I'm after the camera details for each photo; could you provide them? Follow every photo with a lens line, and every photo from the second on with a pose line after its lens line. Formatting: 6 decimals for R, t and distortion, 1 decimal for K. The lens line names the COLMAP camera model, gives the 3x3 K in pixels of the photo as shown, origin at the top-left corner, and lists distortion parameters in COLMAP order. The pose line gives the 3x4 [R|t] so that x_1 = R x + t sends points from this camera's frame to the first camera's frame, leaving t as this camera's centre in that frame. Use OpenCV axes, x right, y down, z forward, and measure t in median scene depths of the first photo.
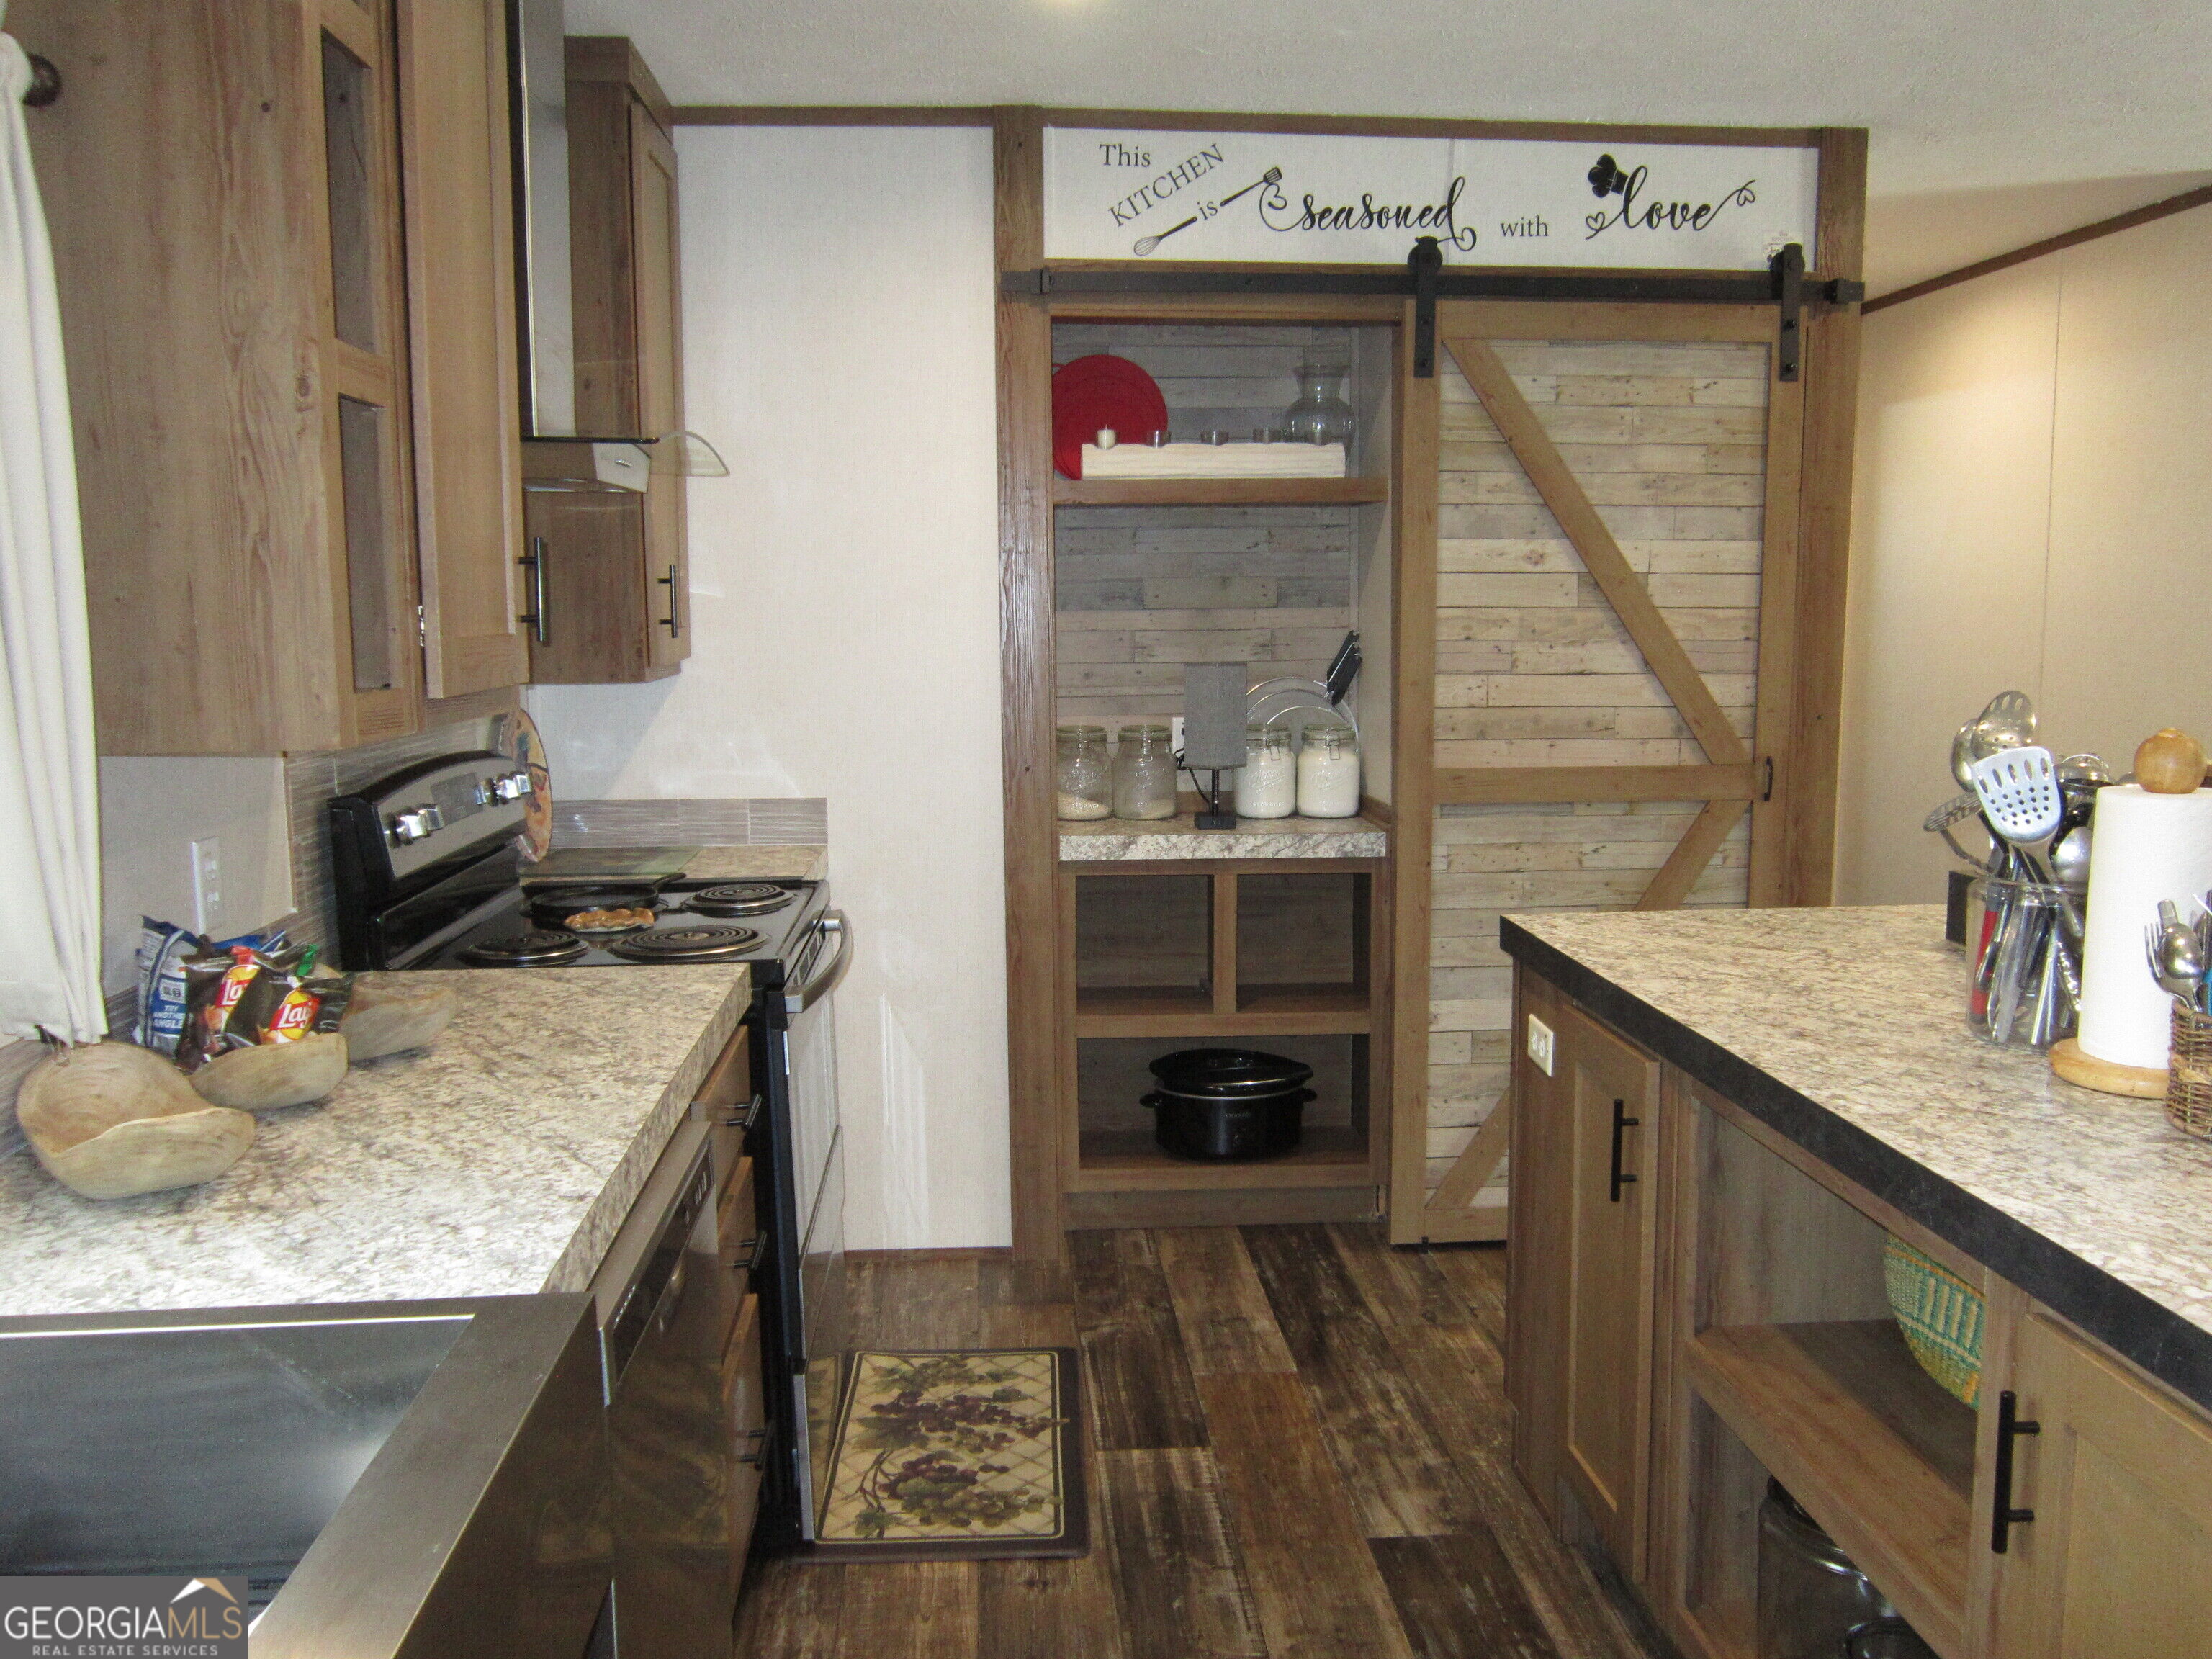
lens RADIAL K [[1813.4, 0, 1122.2], [0, 1813.4, 827.7], [0, 0, 1]] dist [-0.048458, 0.025164]
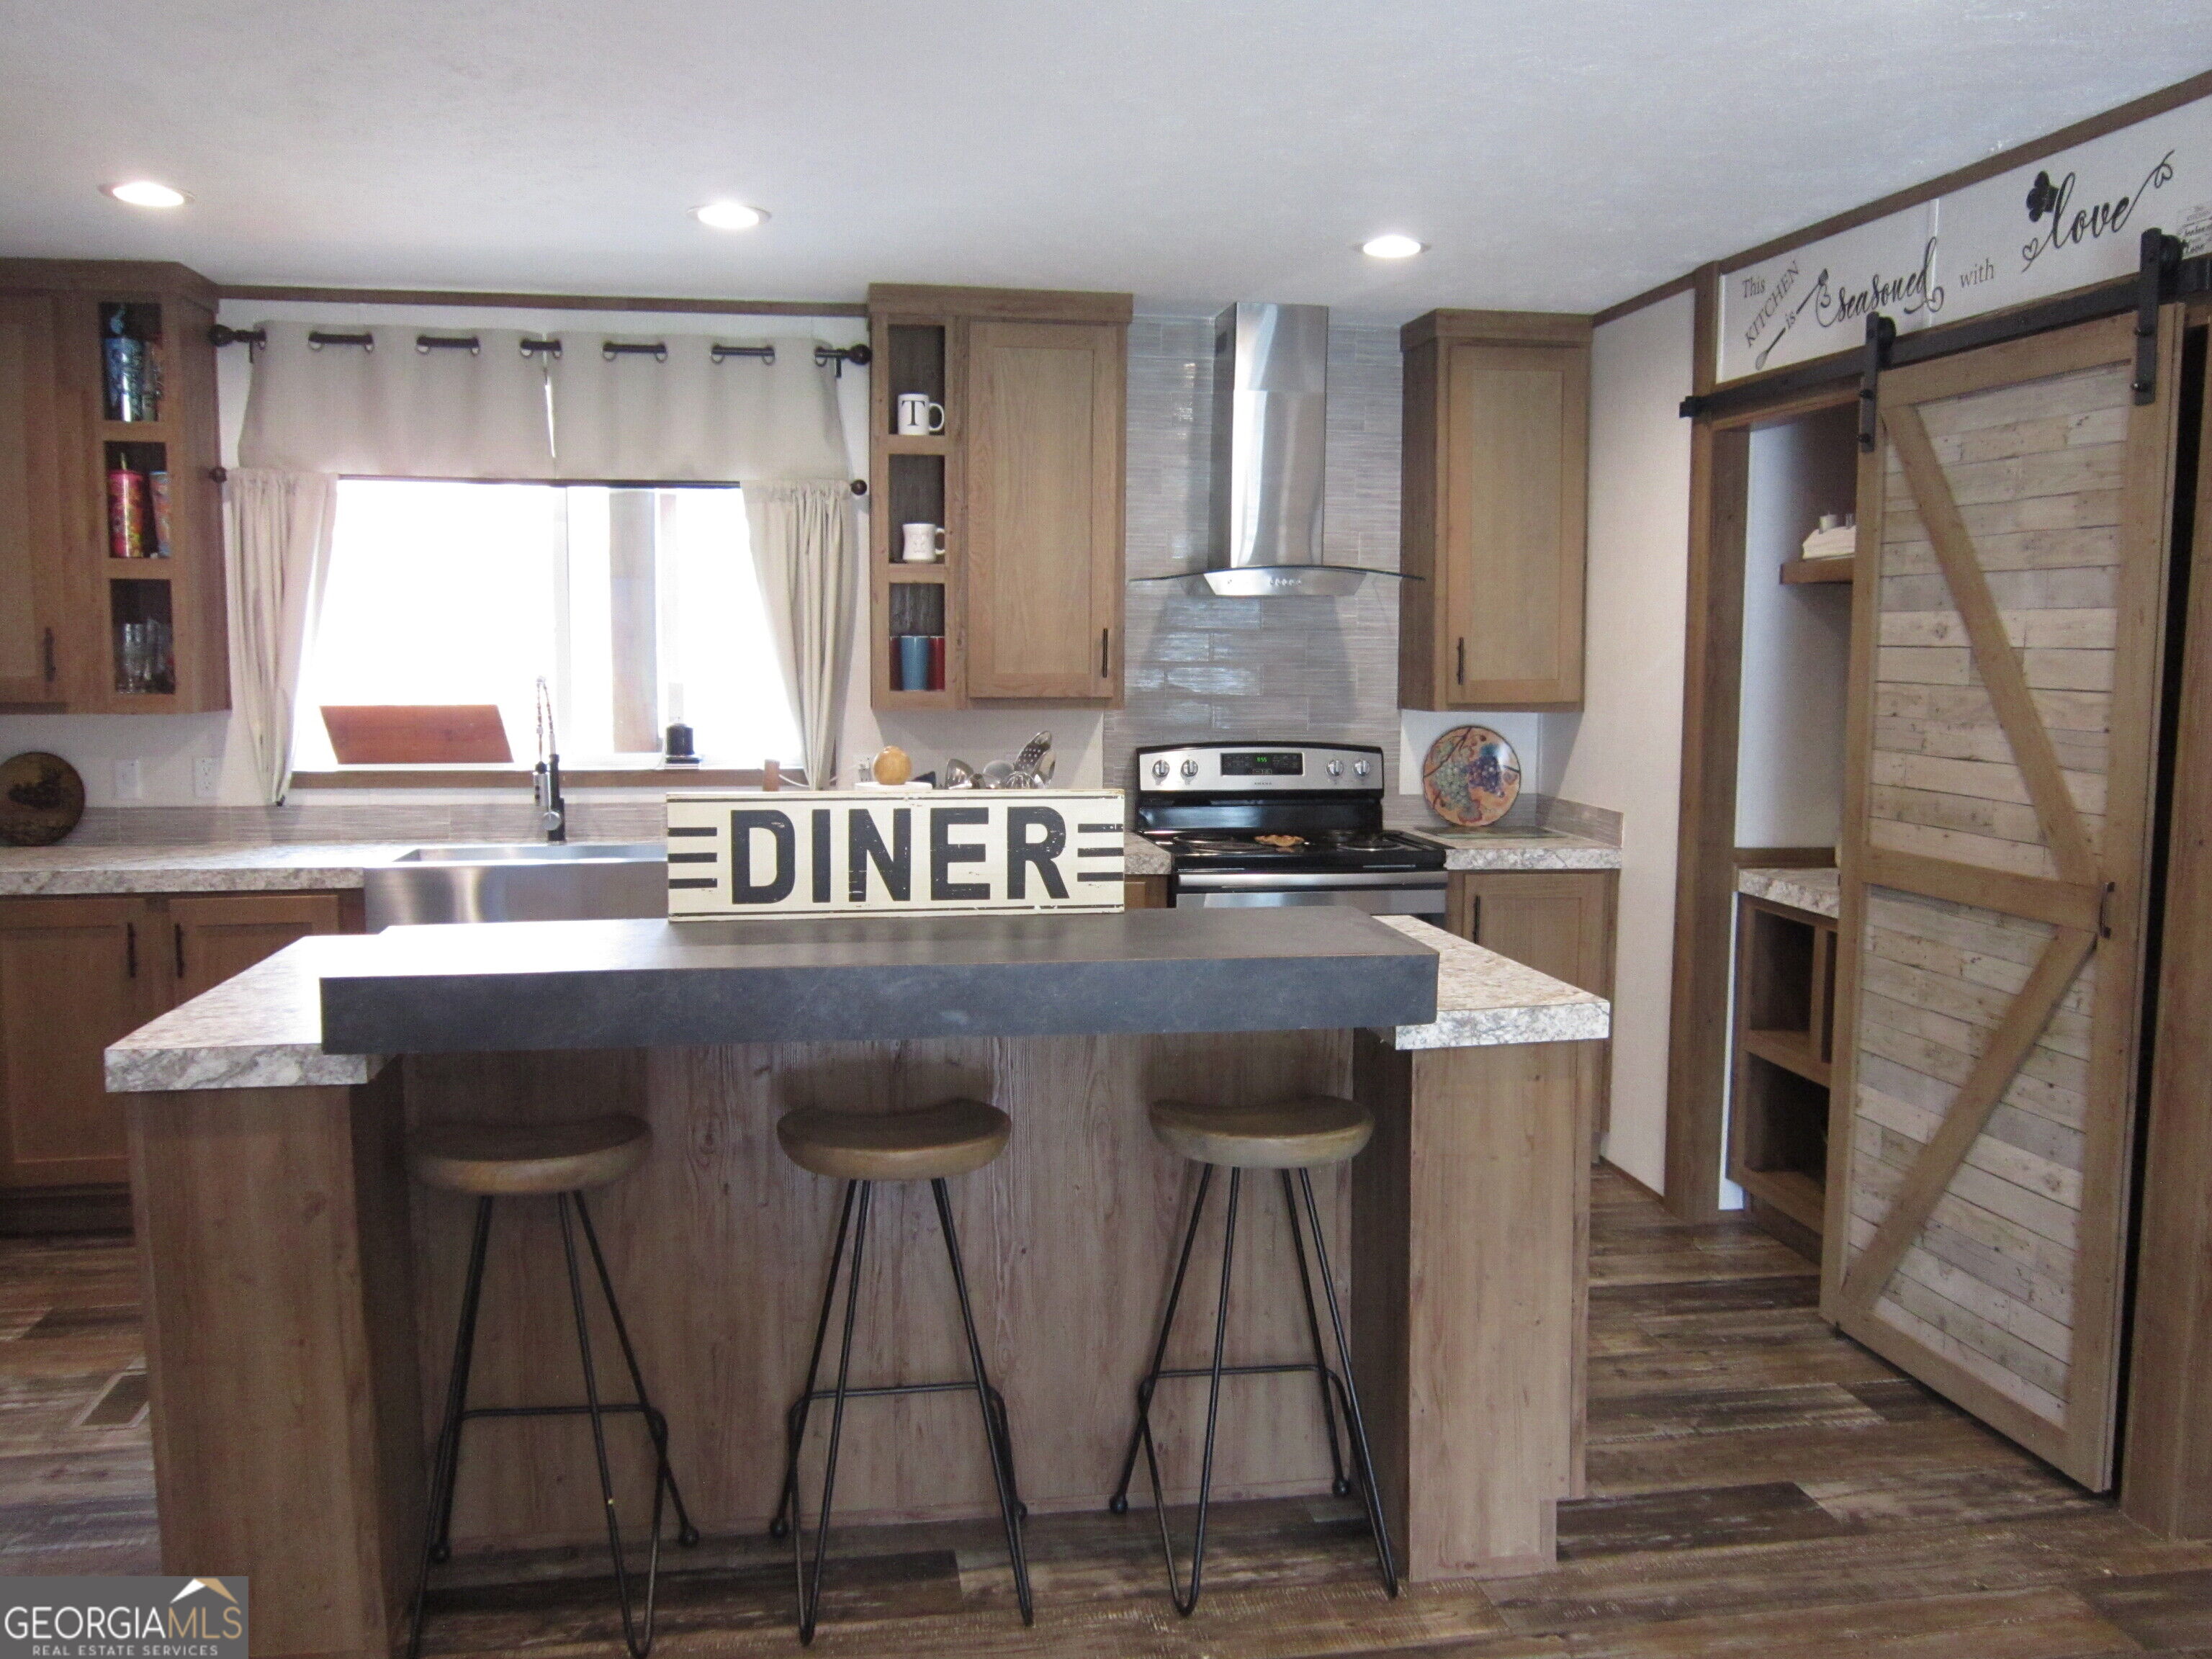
lens RADIAL K [[1813.4, 0, 1051.2], [0, 1813.4, 827.0], [0, 0, 1]] dist [-0.048458, 0.025164]
pose [[0.070619, 0.105939, -0.991862, 1.115056], [-0.134970, 0.986215, 0.095726, -0.076413], [0.988330, 0.127111, 0.083944, 0.483264]]
